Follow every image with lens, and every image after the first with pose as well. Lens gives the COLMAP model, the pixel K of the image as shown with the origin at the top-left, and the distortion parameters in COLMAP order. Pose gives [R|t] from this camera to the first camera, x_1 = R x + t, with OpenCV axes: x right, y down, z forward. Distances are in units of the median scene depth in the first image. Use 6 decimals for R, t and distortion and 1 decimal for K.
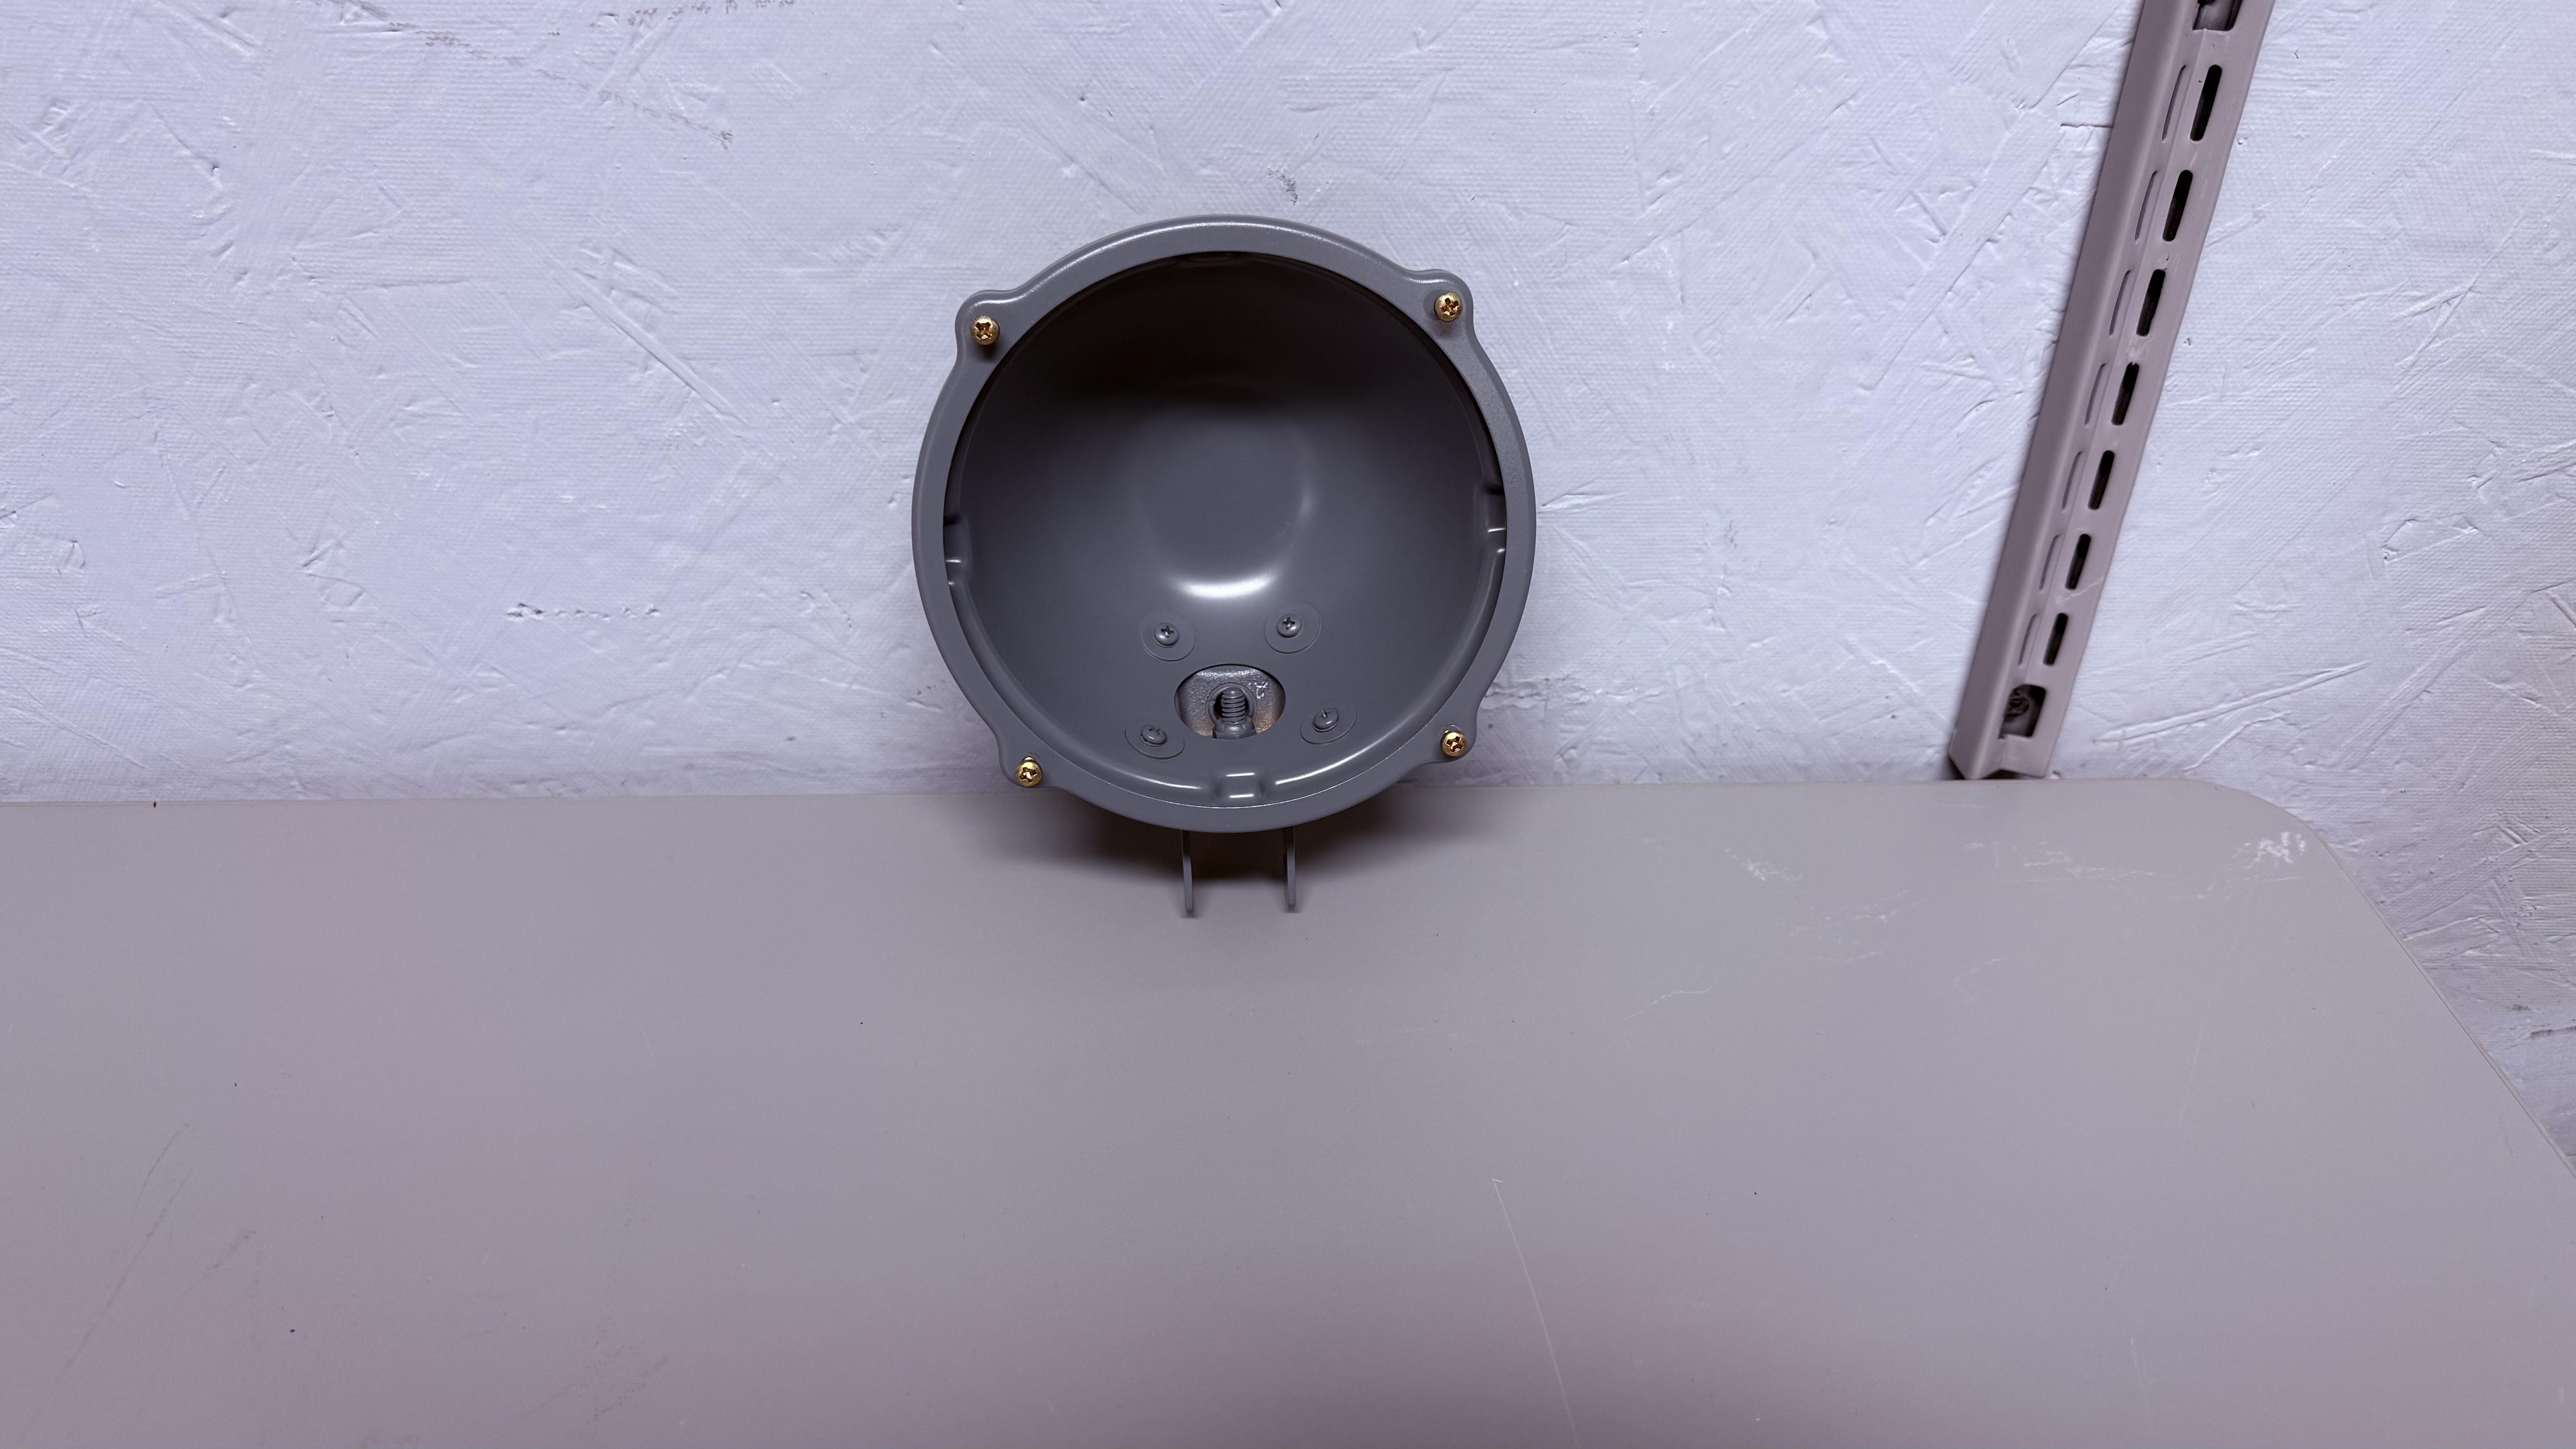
lens RADIAL K [[1872.3, 0, 1269.6], [0, 1872.3, 734.5], [0, 0, 1]] dist [-0.056147, 0.004068]
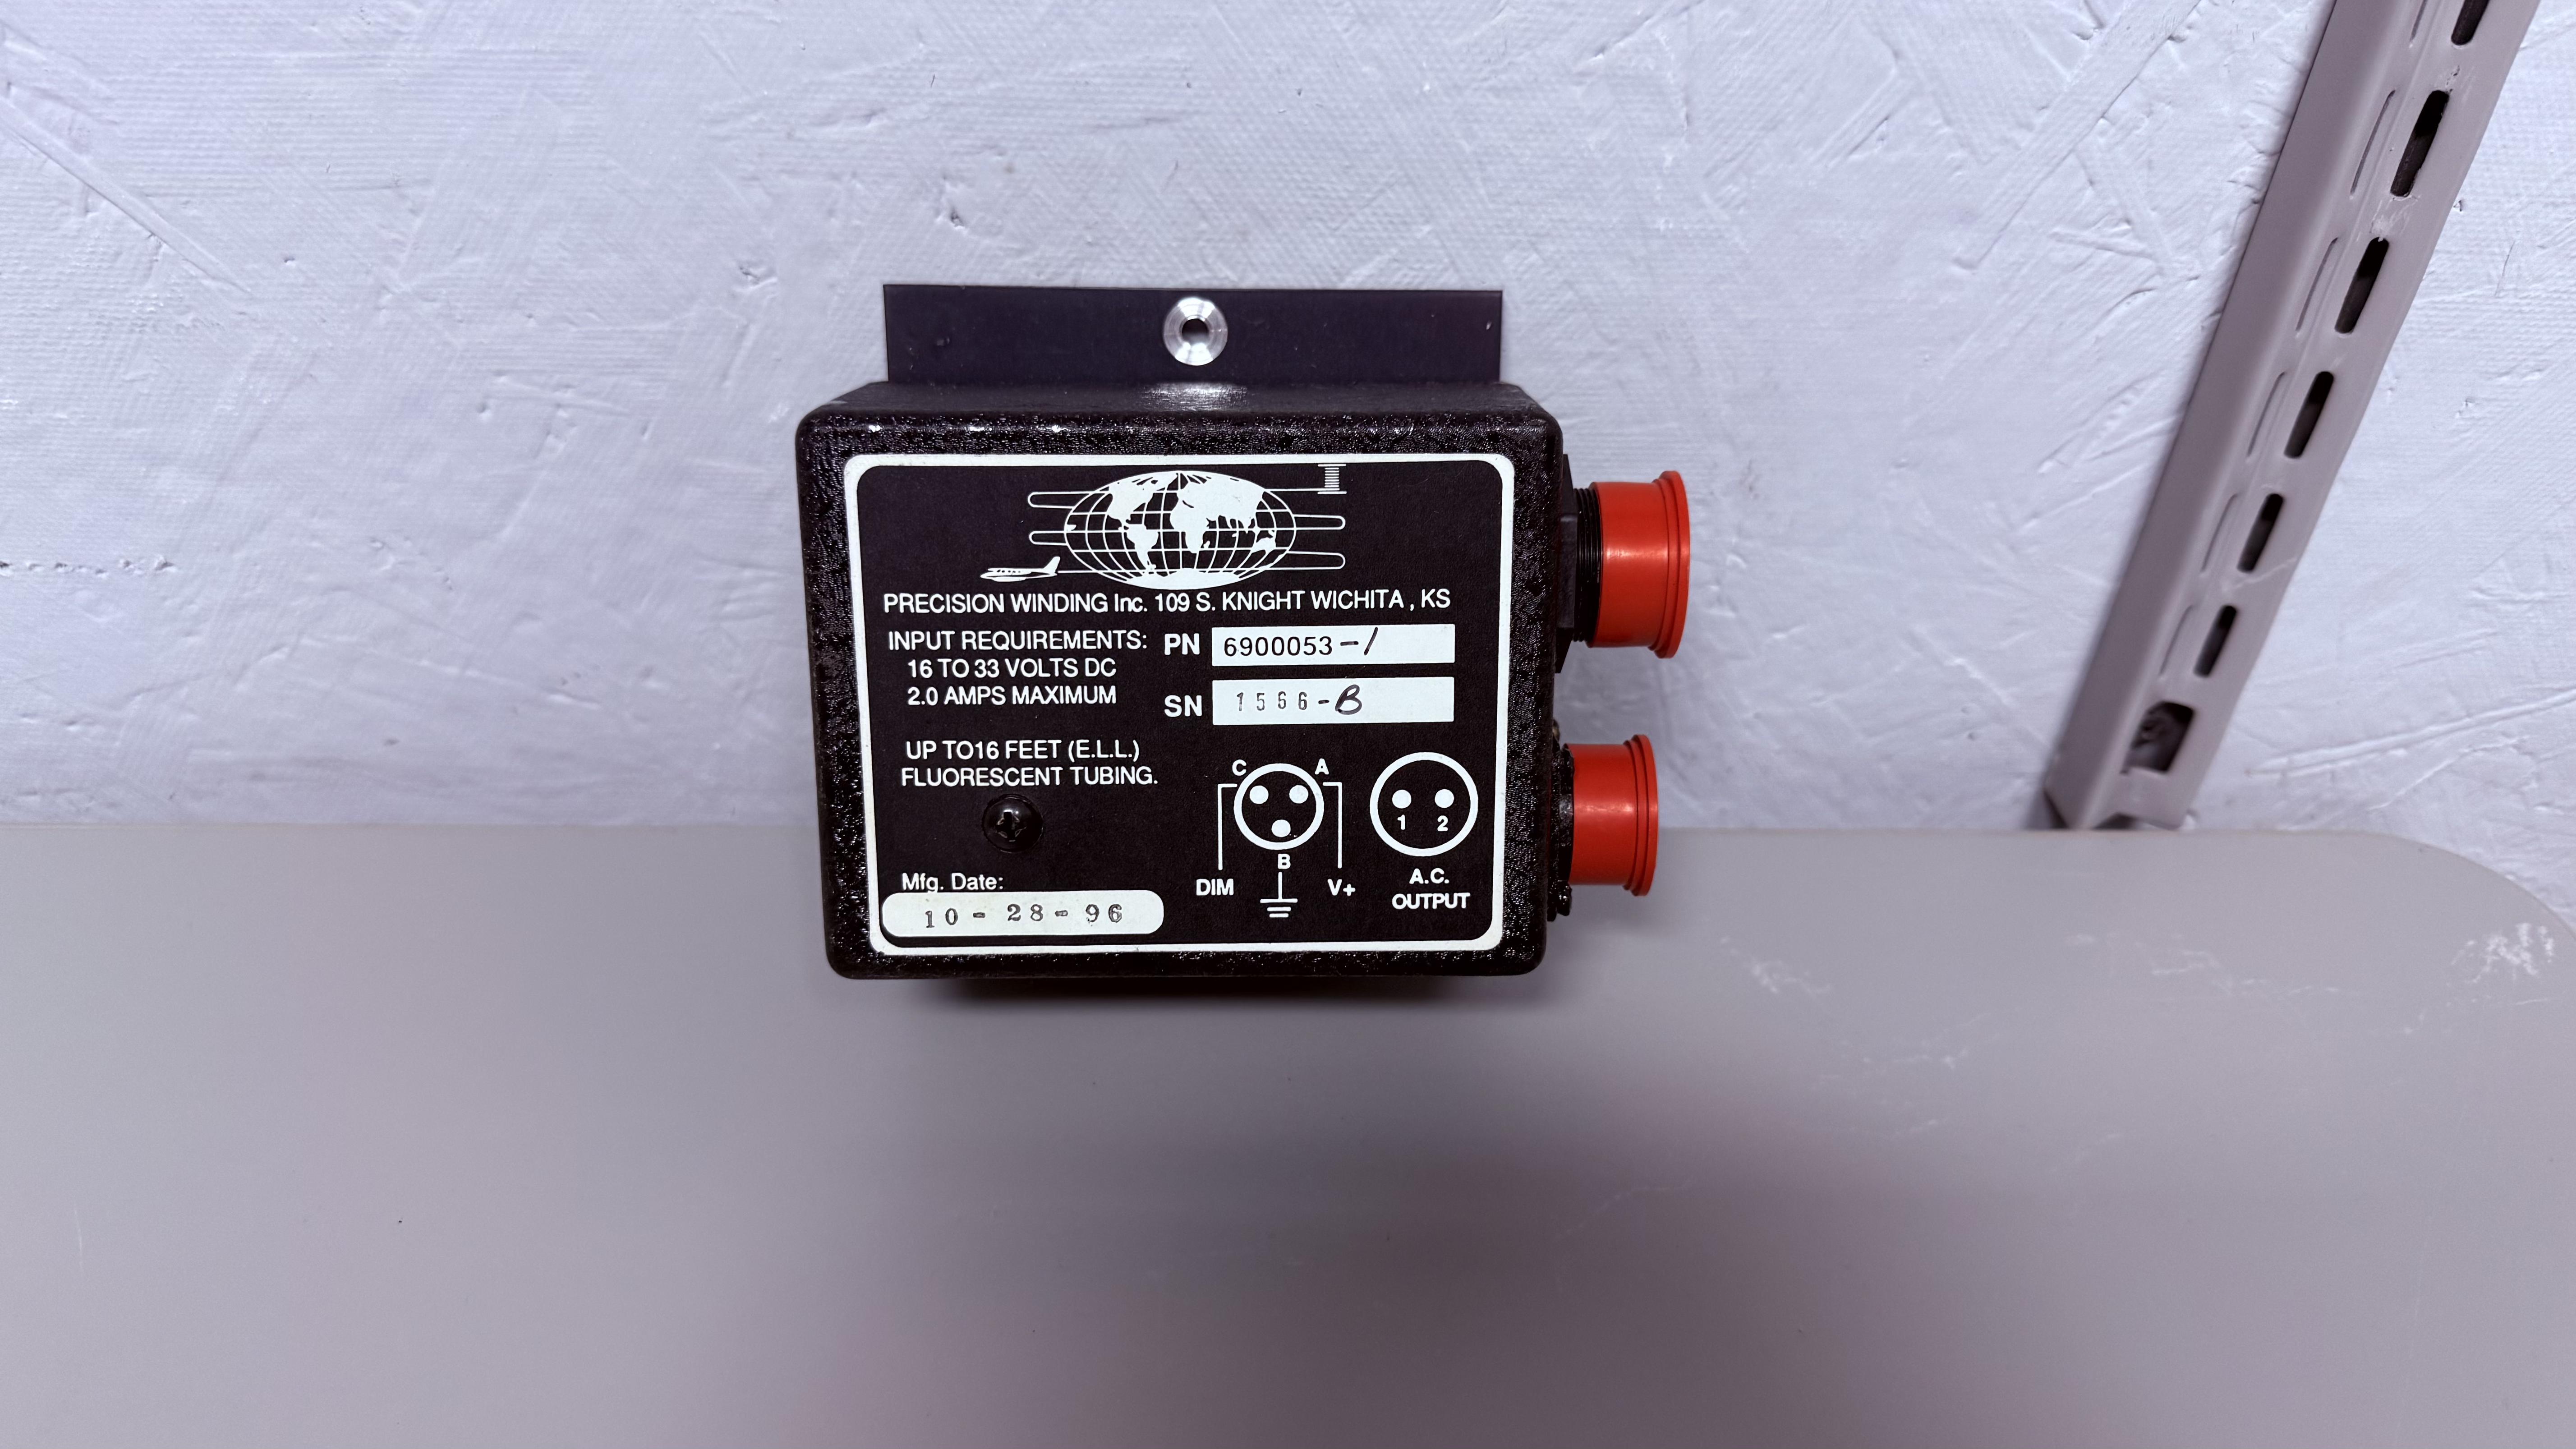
lens RADIAL K [[1872.3, 0, 1246.7], [0, 1872.3, 742.5], [0, 0, 1]] dist [-0.056147, 0.004068]
pose [[0.999432, 0.025163, -0.022414, 0.083994], [-0.023163, 0.996076, 0.085419, -0.066785], [0.024475, -0.084851, 0.996093, 0.320322]]
